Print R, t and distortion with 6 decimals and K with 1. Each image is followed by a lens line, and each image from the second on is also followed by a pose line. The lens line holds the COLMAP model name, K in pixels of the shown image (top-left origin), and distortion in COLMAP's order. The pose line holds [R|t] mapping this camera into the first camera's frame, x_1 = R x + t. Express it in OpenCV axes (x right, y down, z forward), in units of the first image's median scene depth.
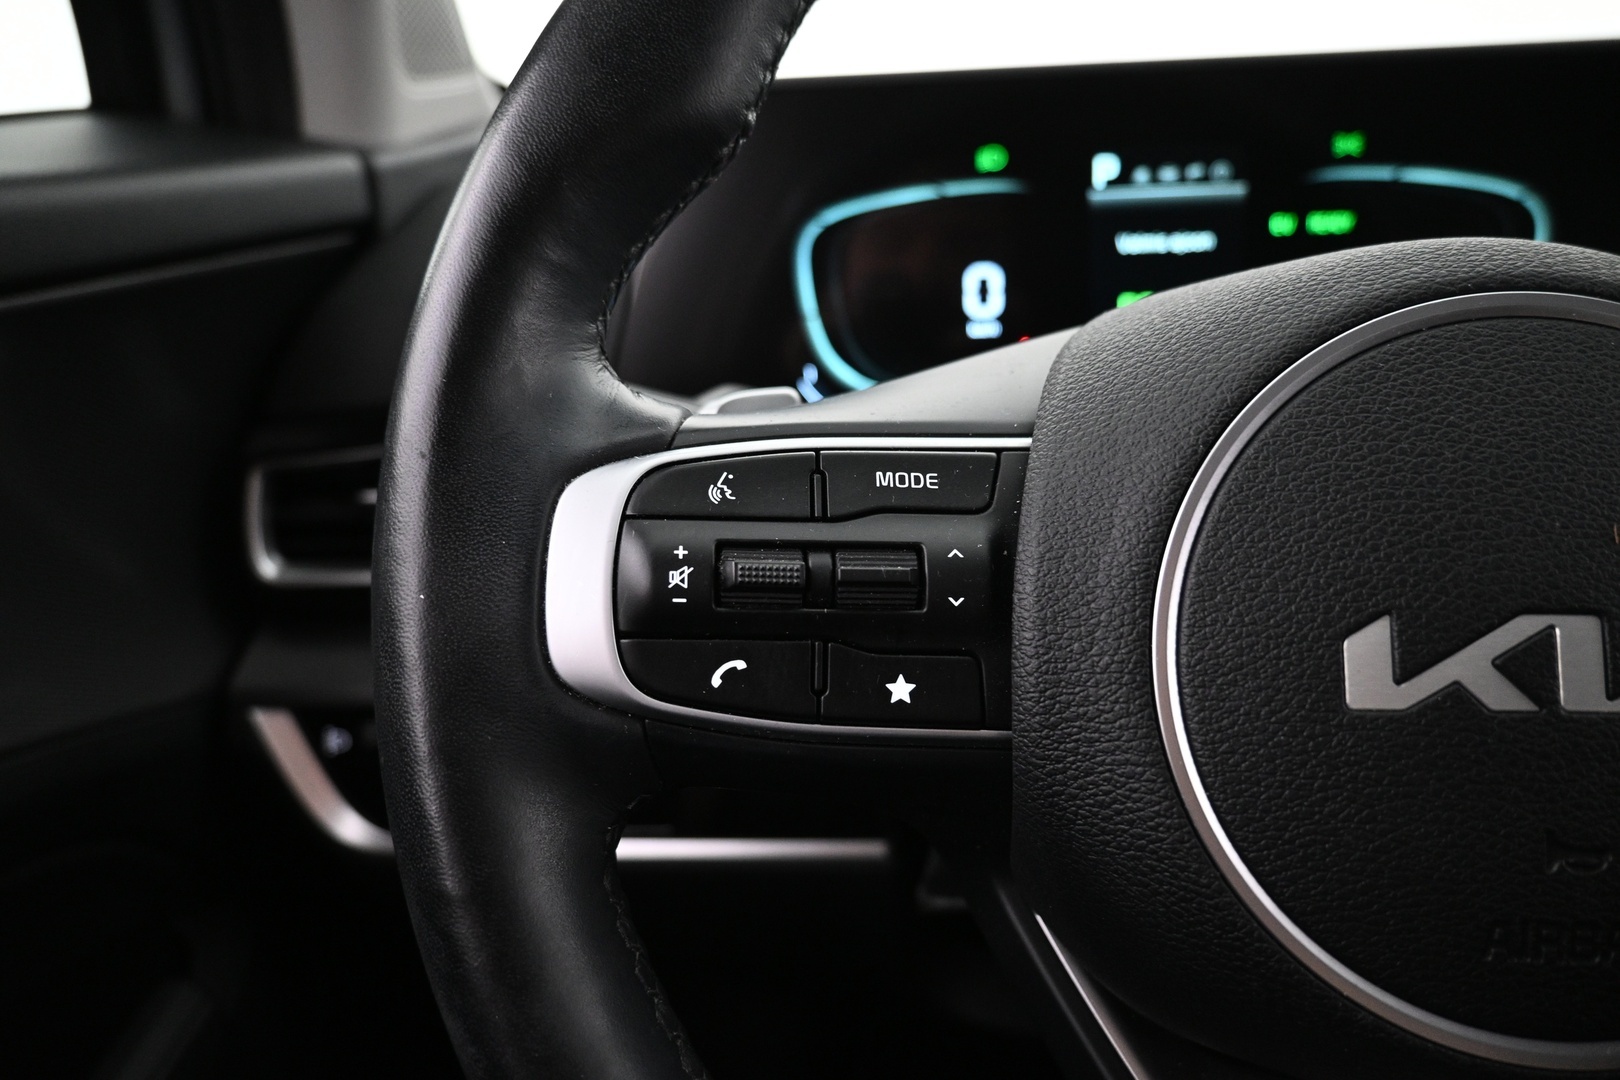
lens RADIAL K [[1071.6, 0, 810.0], [0, 1071.6, 540.0], [0, 0, 1]] dist [-0.002542, -0.002617]
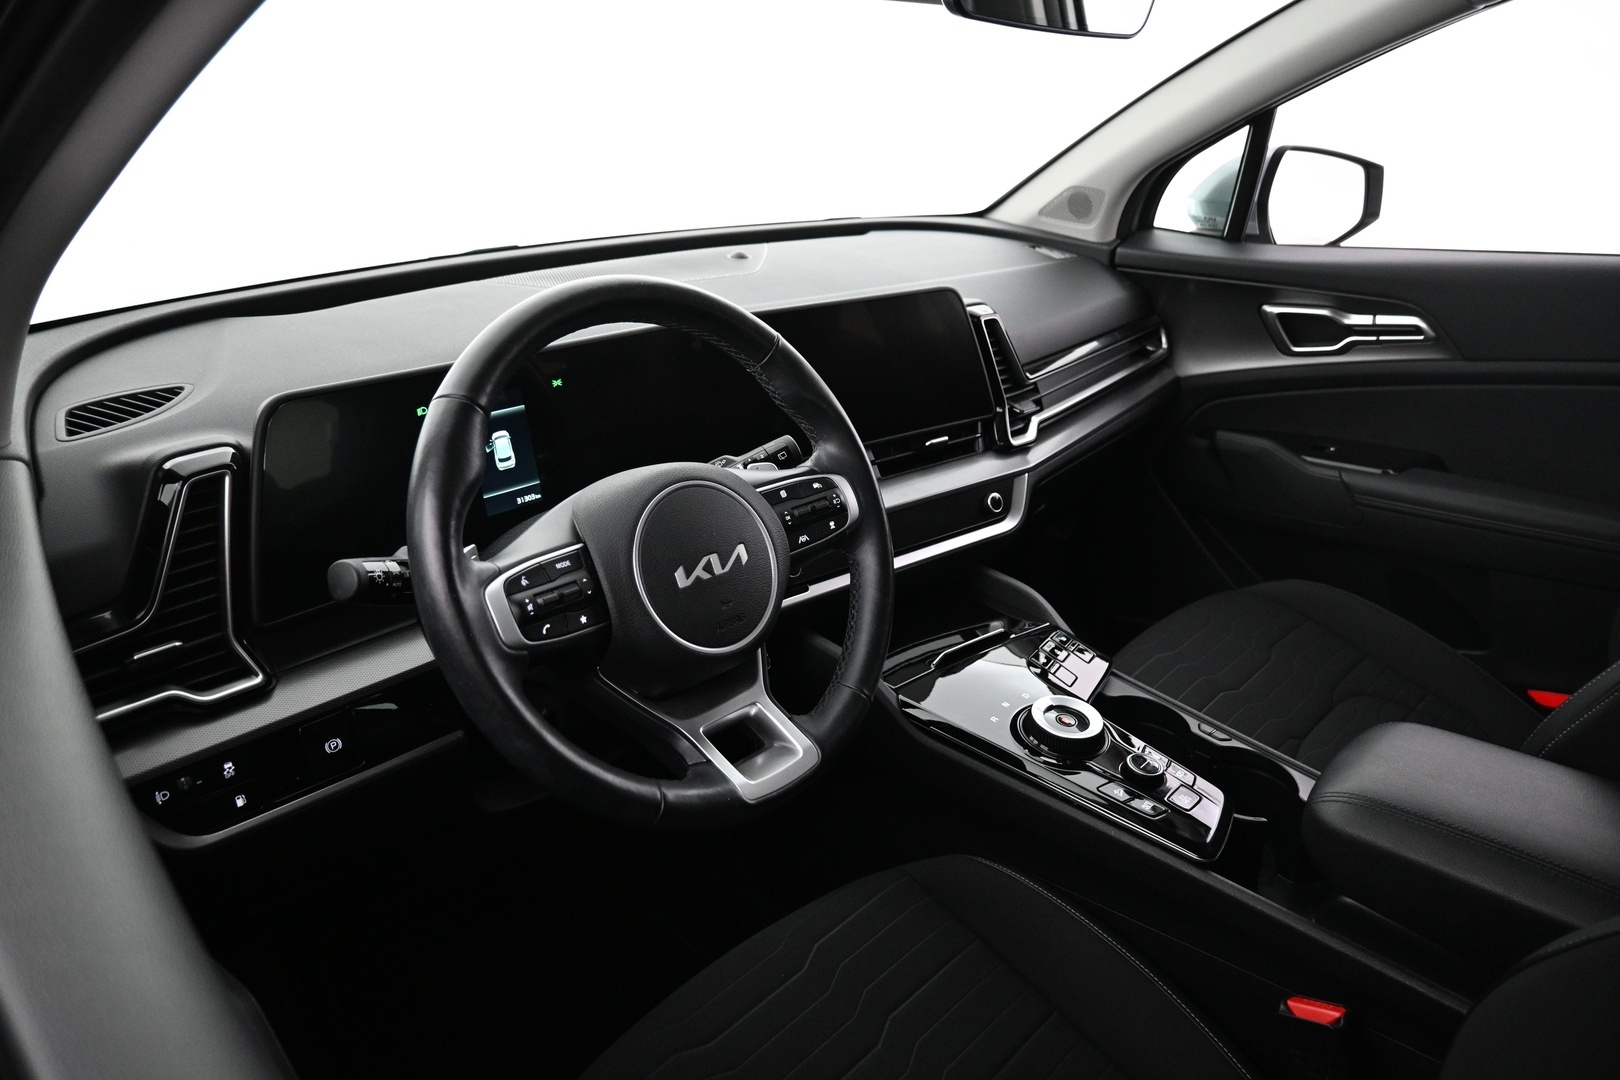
lens RADIAL K [[1071.6, 0, 810.0], [0, 1071.6, 540.0], [0, 0, 1]] dist [-0.002542, -0.002617]
pose [[0.641669, -0.249005, 0.725436, -2.068978], [0.231011, 0.964656, 0.126781, -0.421410], [-0.731365, 0.086232, 0.676512, -2.141834]]
